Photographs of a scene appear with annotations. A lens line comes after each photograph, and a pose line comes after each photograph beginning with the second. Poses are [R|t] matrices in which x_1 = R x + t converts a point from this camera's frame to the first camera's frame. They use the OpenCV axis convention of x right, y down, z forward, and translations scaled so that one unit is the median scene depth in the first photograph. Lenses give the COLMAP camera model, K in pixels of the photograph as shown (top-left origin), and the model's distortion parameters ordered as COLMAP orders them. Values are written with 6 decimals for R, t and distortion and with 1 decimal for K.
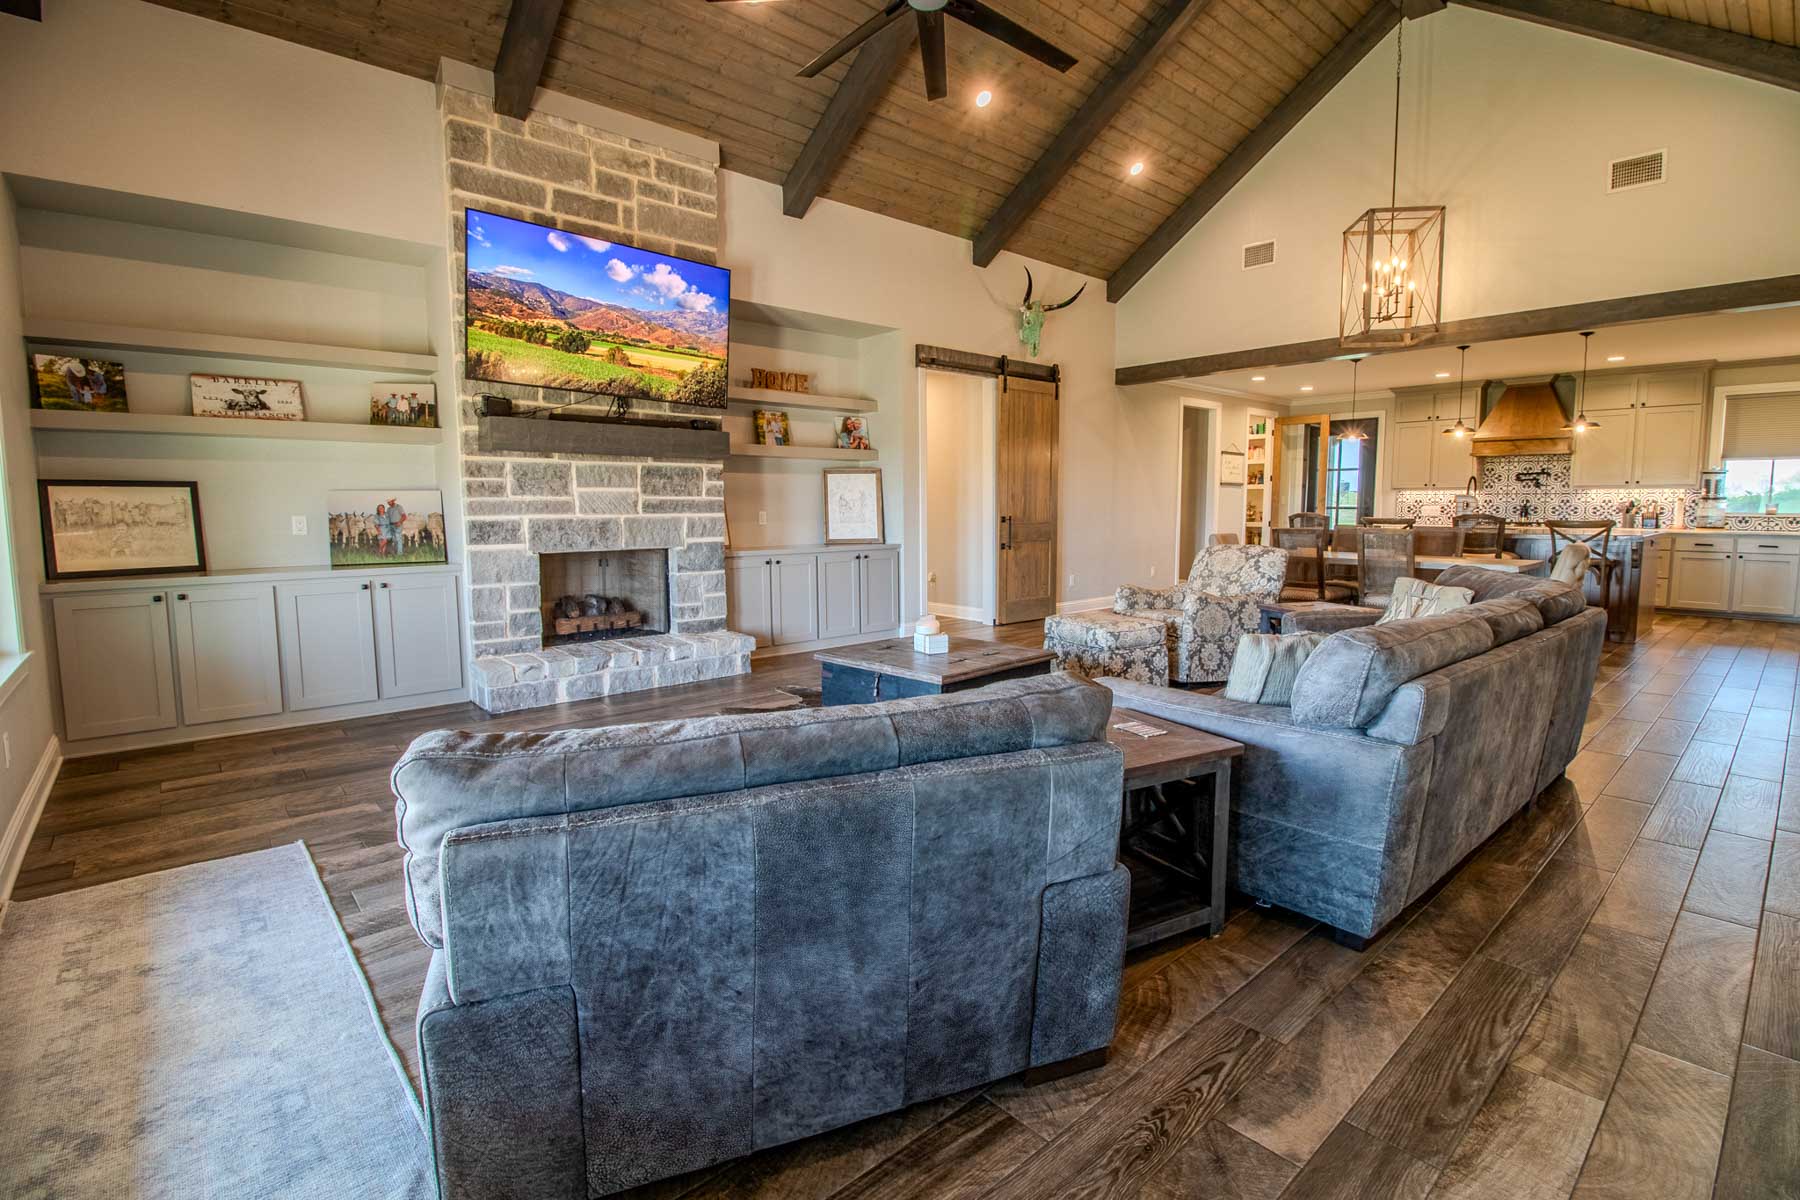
lens RADIAL K [[835.8, 0, 910.4], [0, 835.8, 584.7], [0, 0, 1]] dist [0.005196, -0.016099]
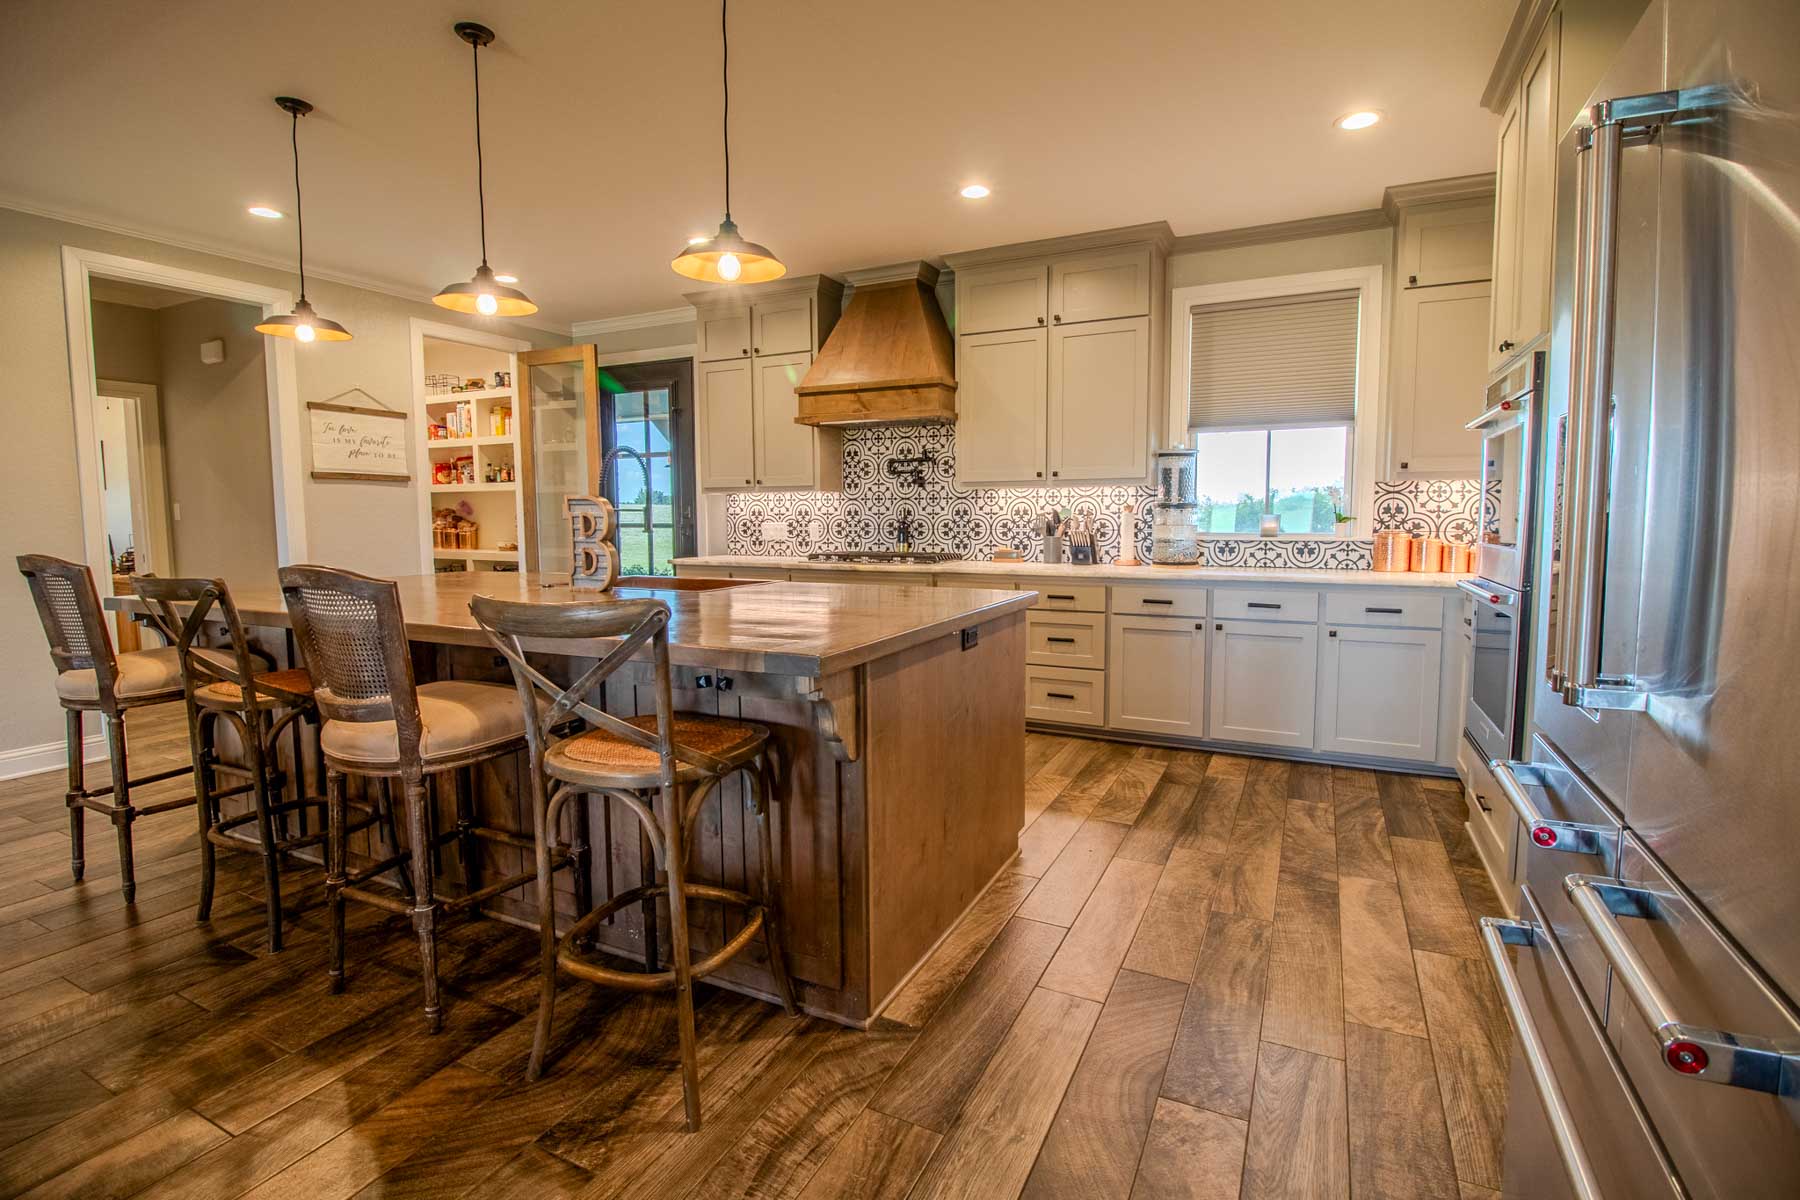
lens RADIAL K [[835.8, 0, 910.4], [0, 835.8, 584.7], [0, 0, 1]] dist [0.005196, -0.016099]
pose [[0.928215, -0.034553, 0.370437, 0.611611], [0.039406, 0.999208, -0.005538, -0.057707], [-0.369952, 0.019738, 0.928841, 0.570540]]
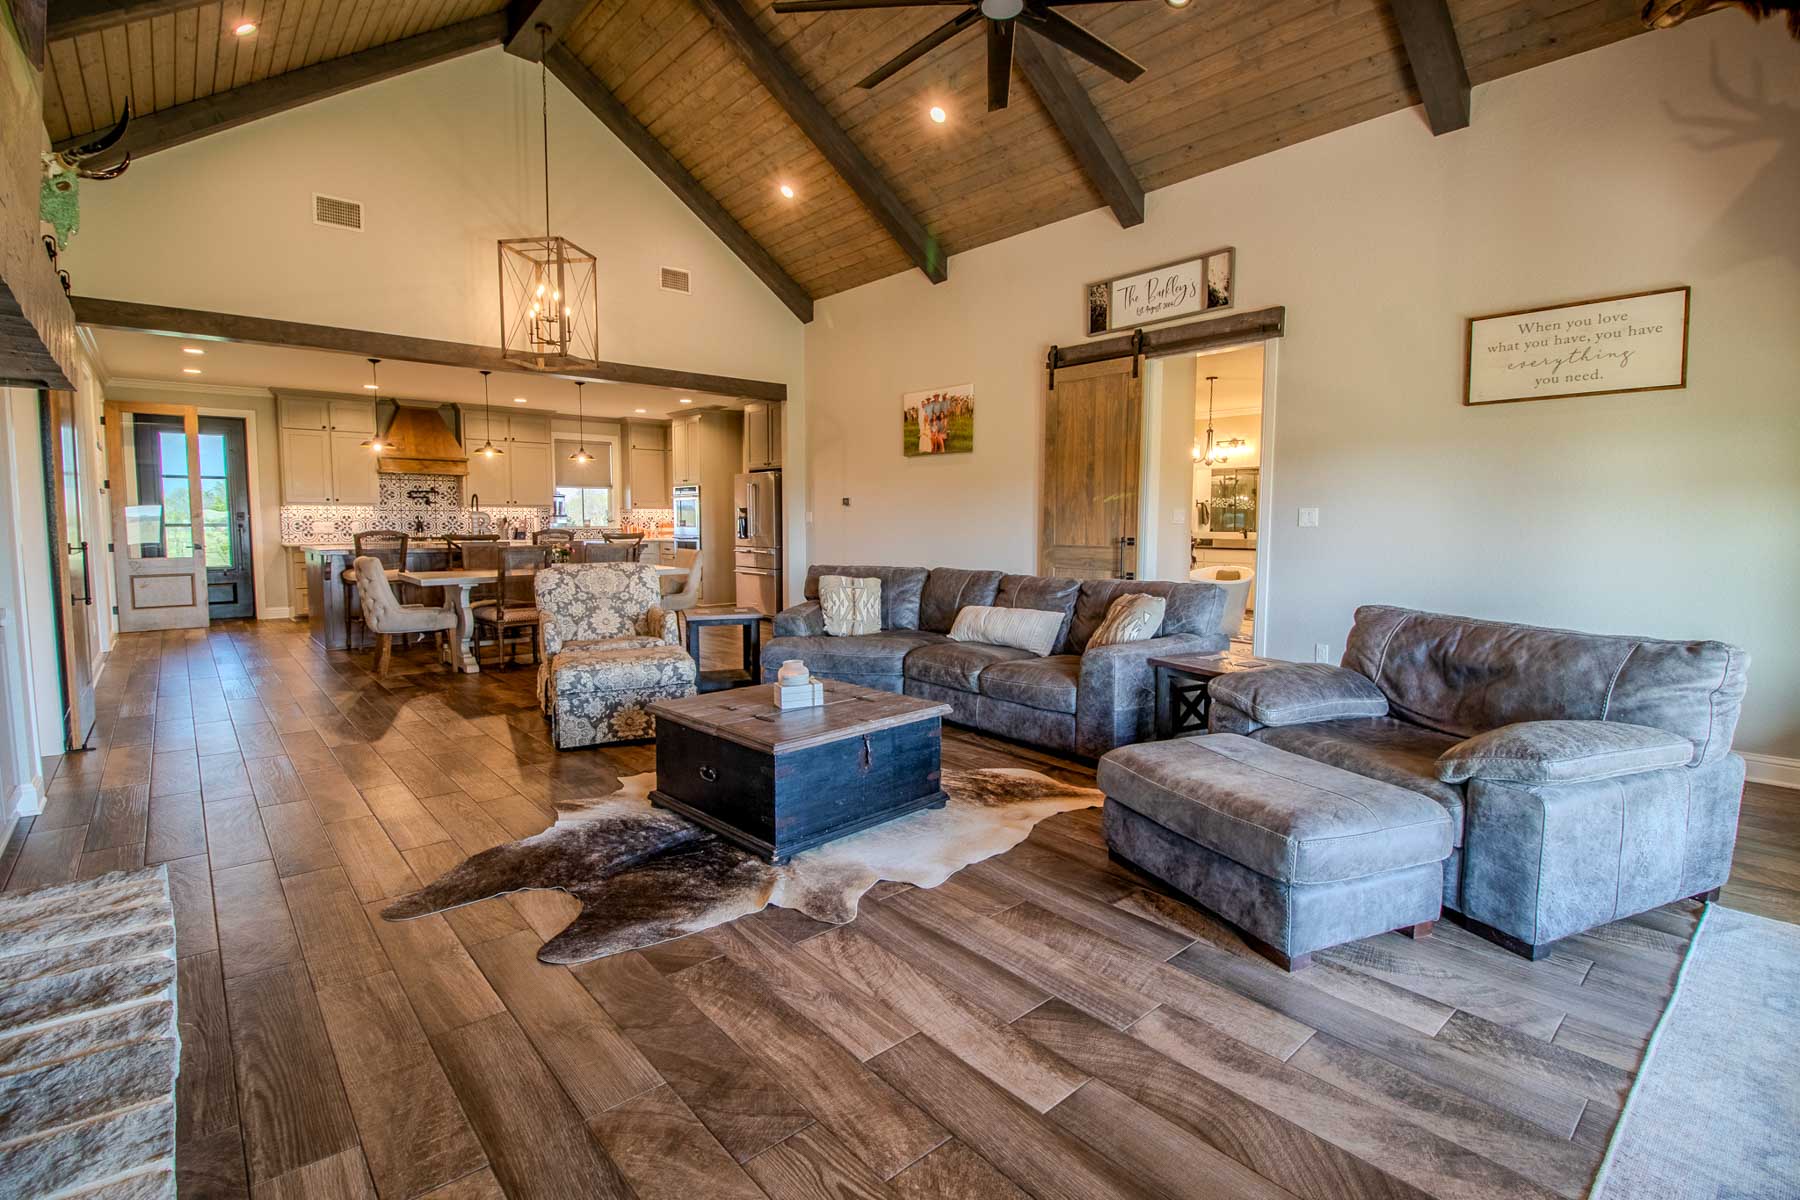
lens RADIAL K [[835.8, 0, 910.4], [0, 835.8, 584.7], [0, 0, 1]] dist [0.005196, -0.016099]
pose [[0.007864, -0.074949, 0.997156, -0.364561], [0.093528, 0.992871, 0.073889, -0.039732], [-0.995586, 0.092681, 0.014818, 0.417720]]
